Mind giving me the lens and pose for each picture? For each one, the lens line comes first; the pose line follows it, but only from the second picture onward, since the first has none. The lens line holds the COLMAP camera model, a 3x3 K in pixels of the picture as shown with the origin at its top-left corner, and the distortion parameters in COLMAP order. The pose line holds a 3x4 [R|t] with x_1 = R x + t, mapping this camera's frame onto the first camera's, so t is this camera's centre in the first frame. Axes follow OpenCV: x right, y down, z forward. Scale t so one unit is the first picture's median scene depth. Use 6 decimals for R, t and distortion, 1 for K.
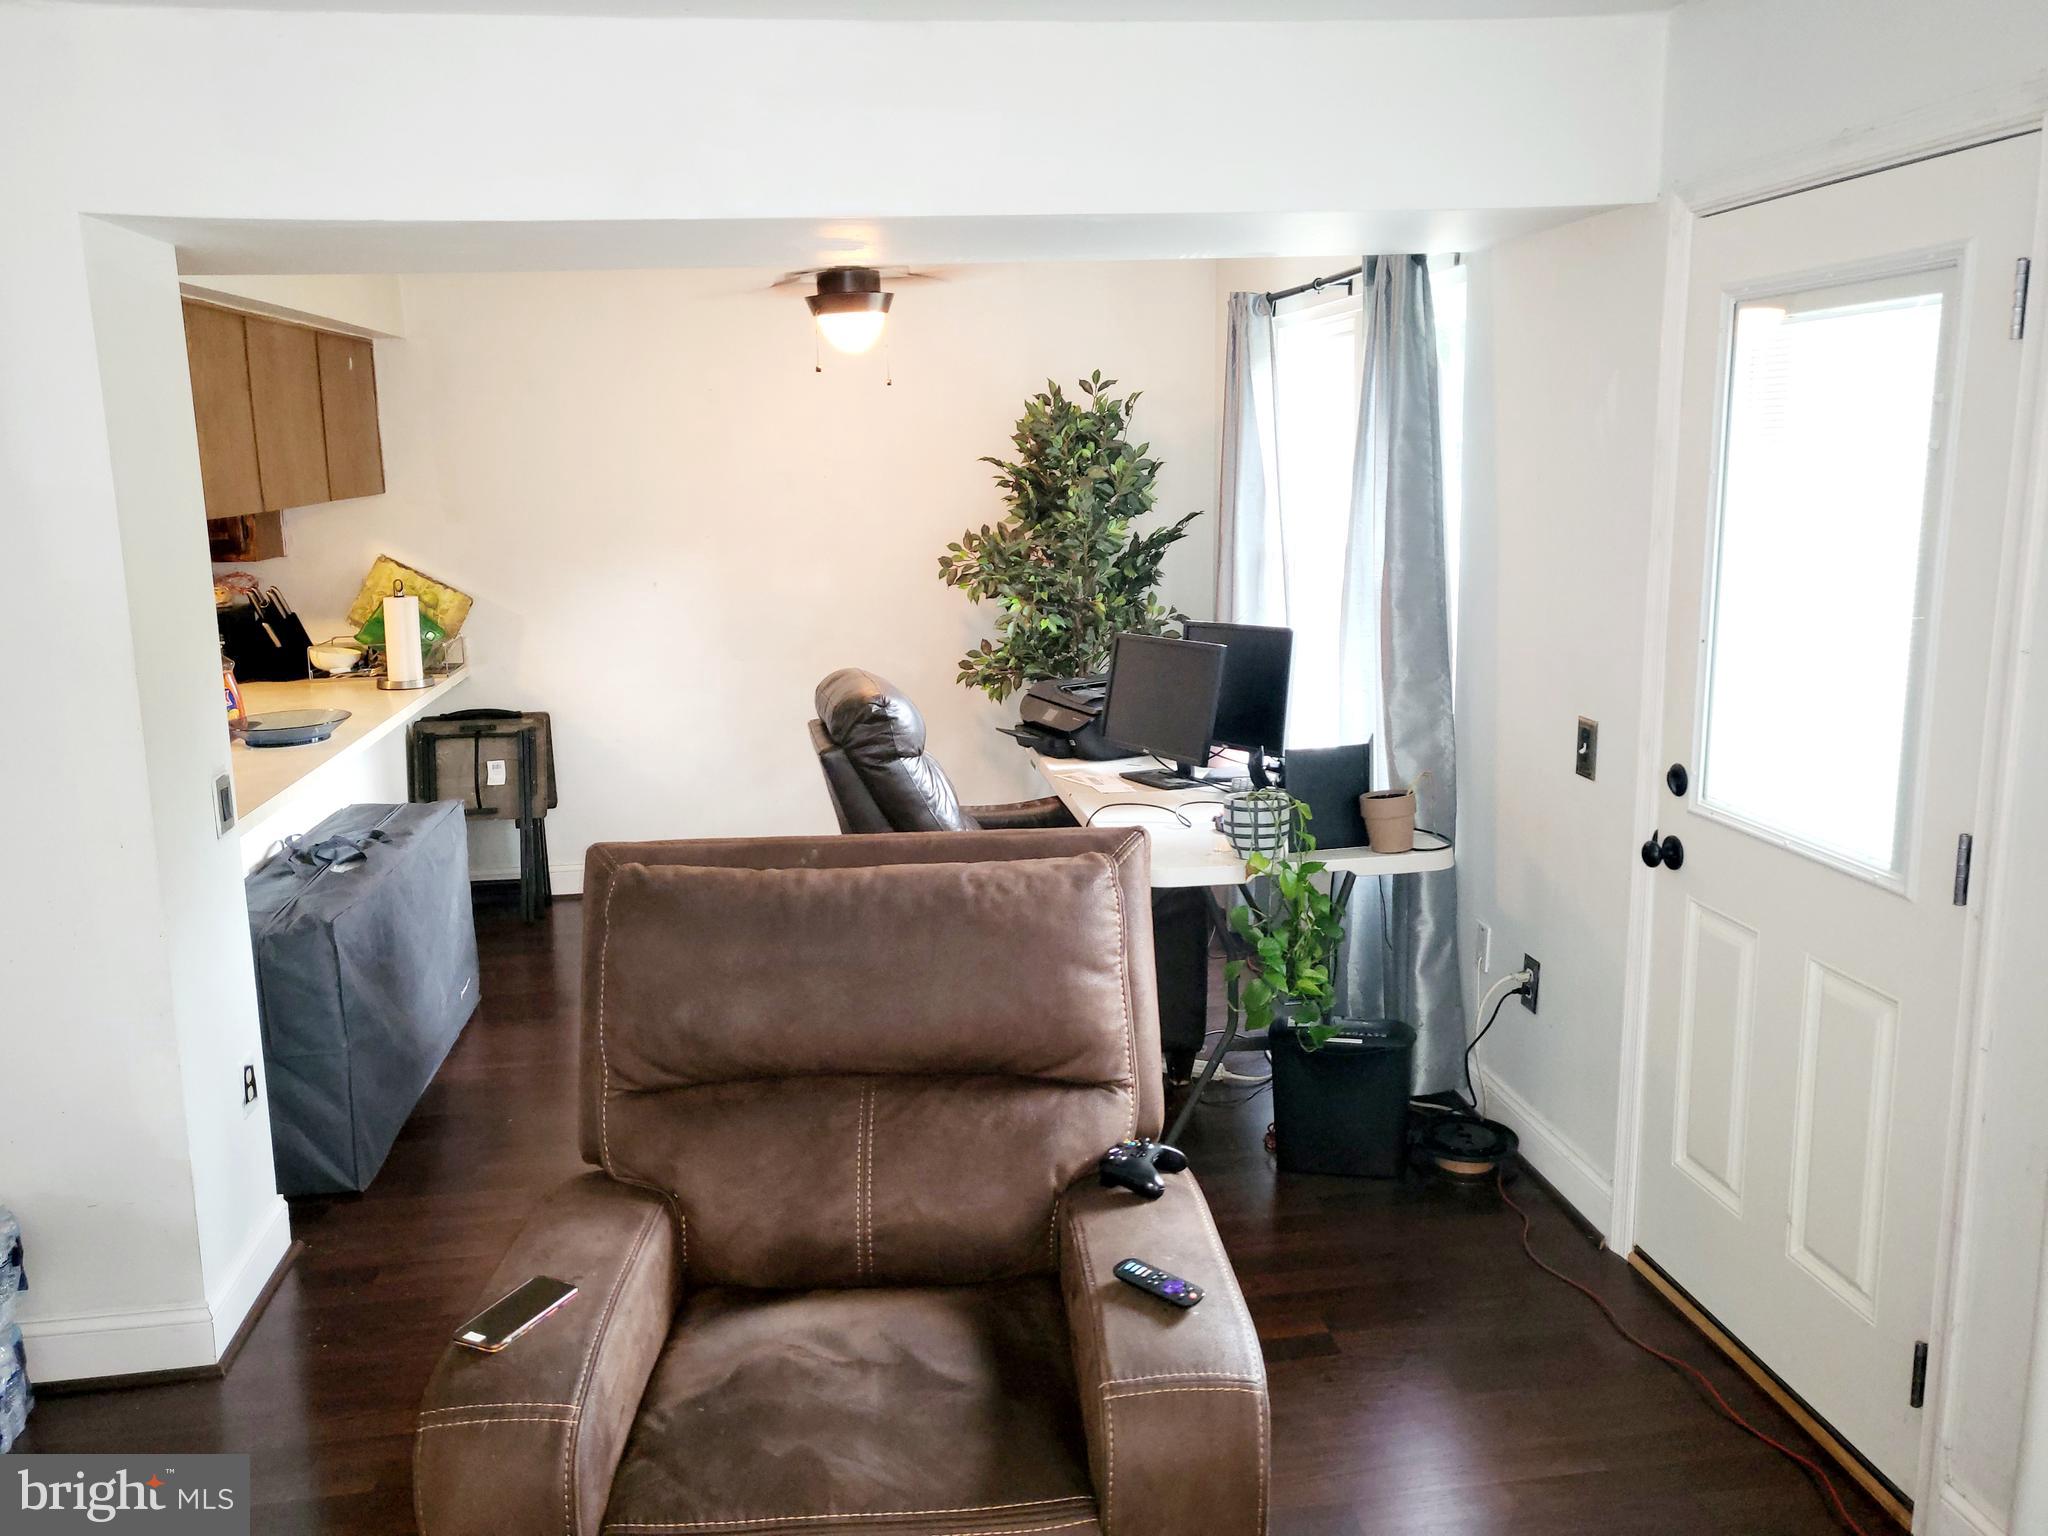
lens RADIAL K [[1606.9, 0, 1024.0], [0, 1606.9, 768.0], [0, 0, 1]] dist [0.014054, 0.003447]
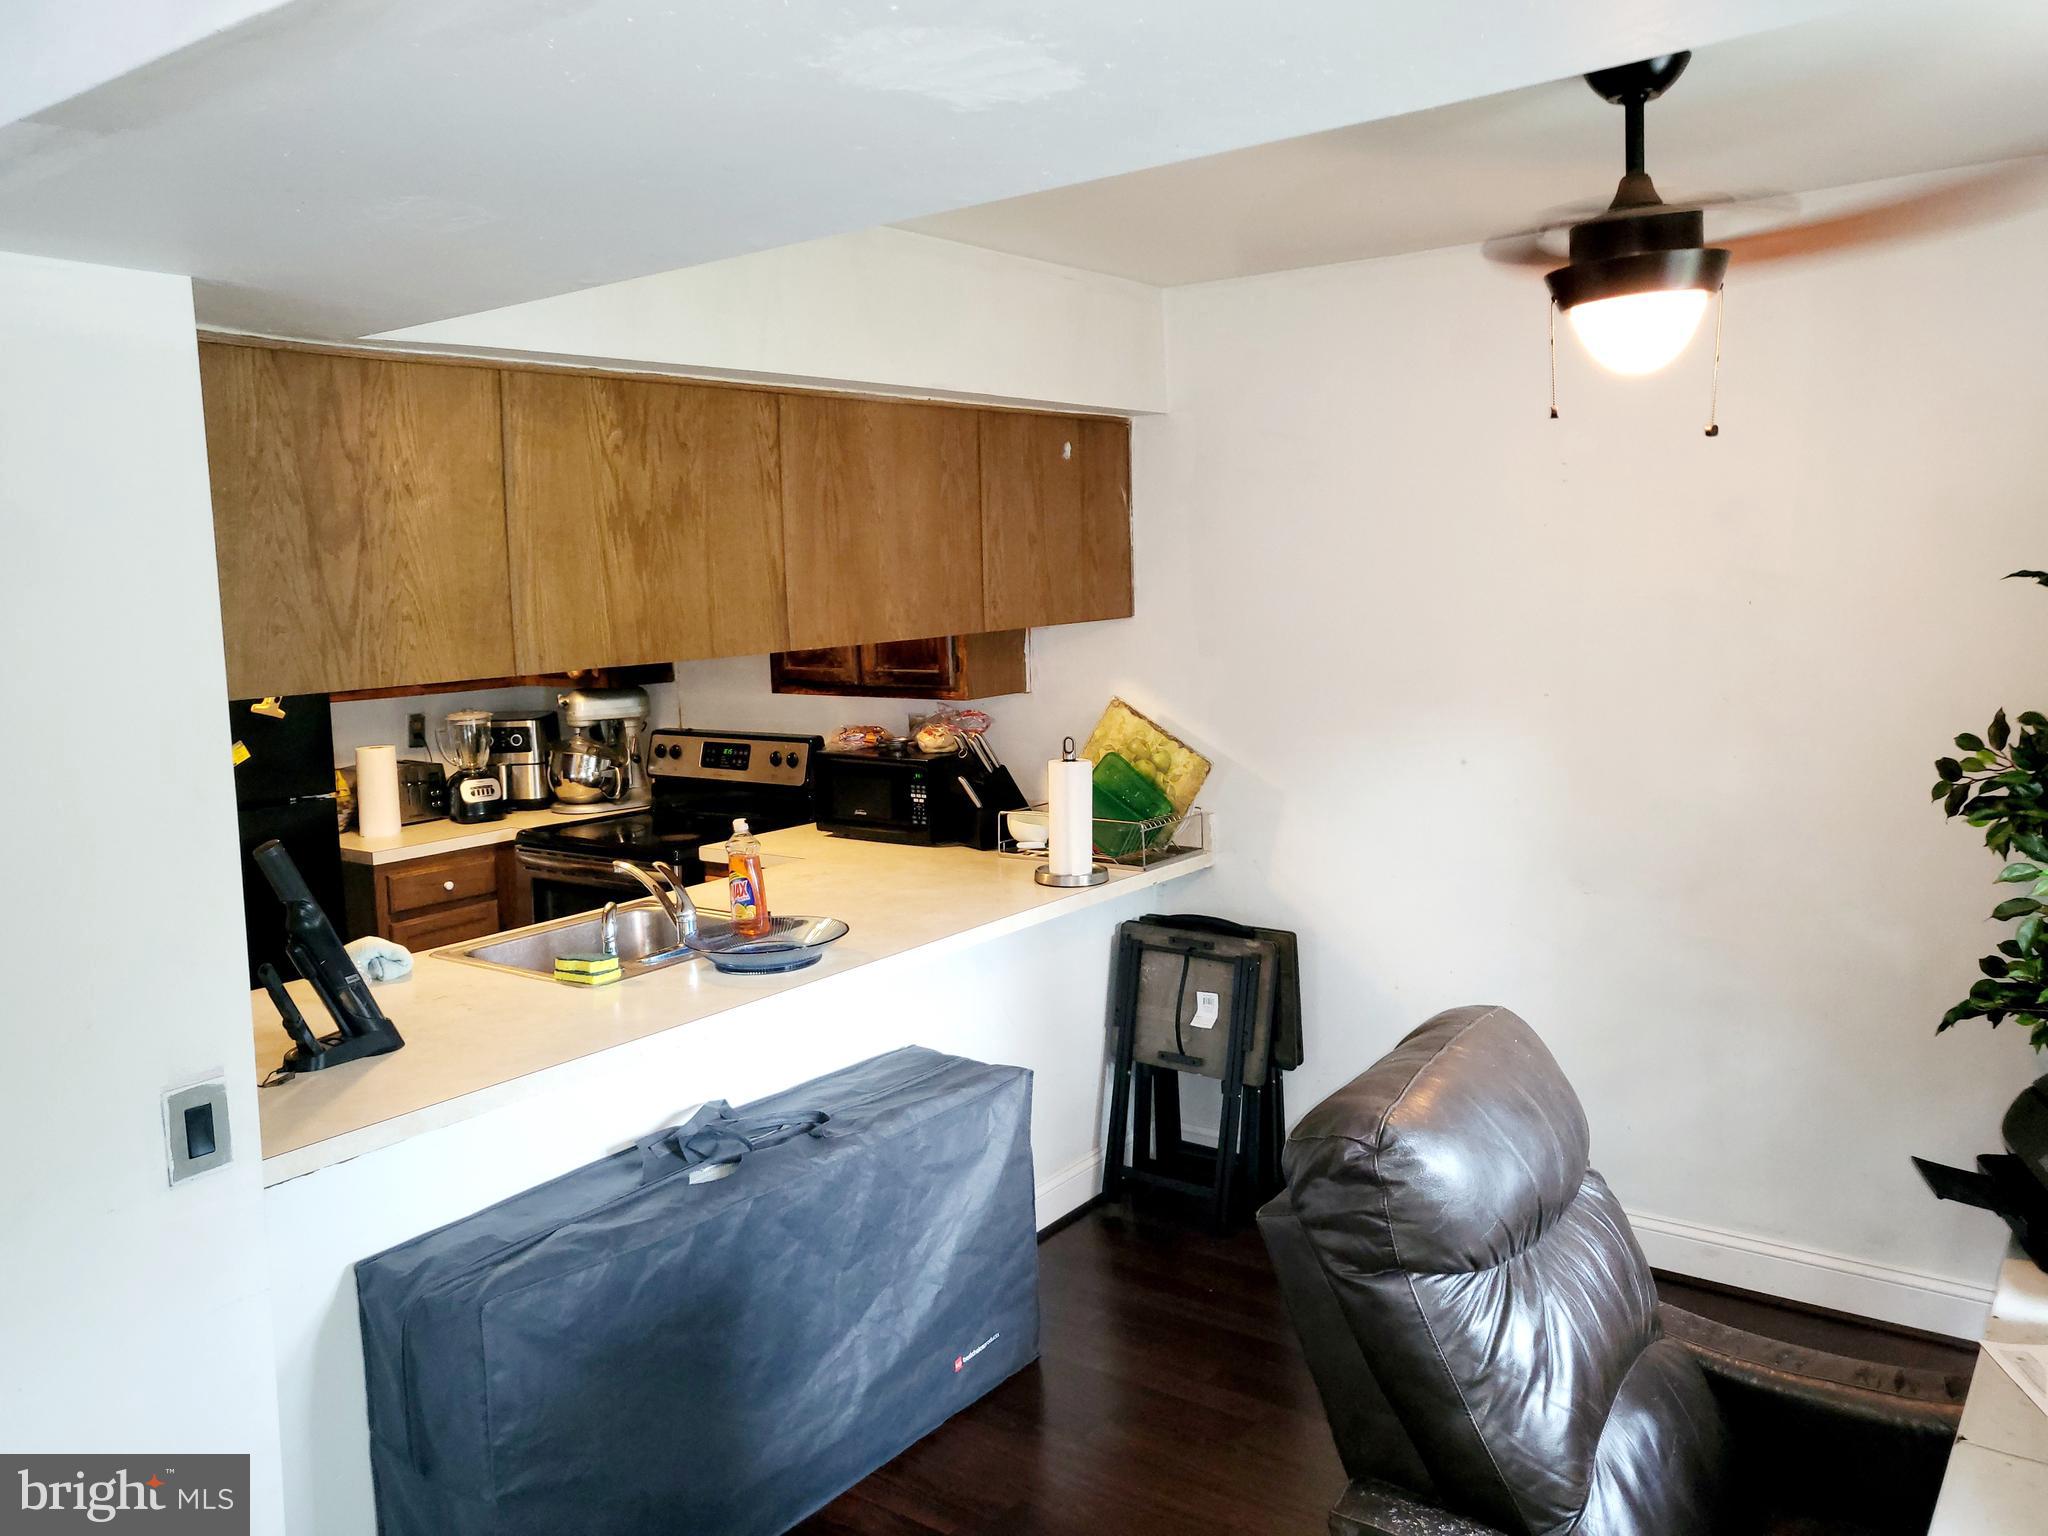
lens RADIAL K [[1606.9, 0, 1024.0], [0, 1606.9, 768.0], [0, 0, 1]] dist [0.014054, 0.003447]
pose [[0.715514, 0.085293, -0.693372, 0.099013], [-0.122769, 0.992425, -0.004610, -0.090450], [0.687727, 0.088423, 0.720565, 0.426216]]
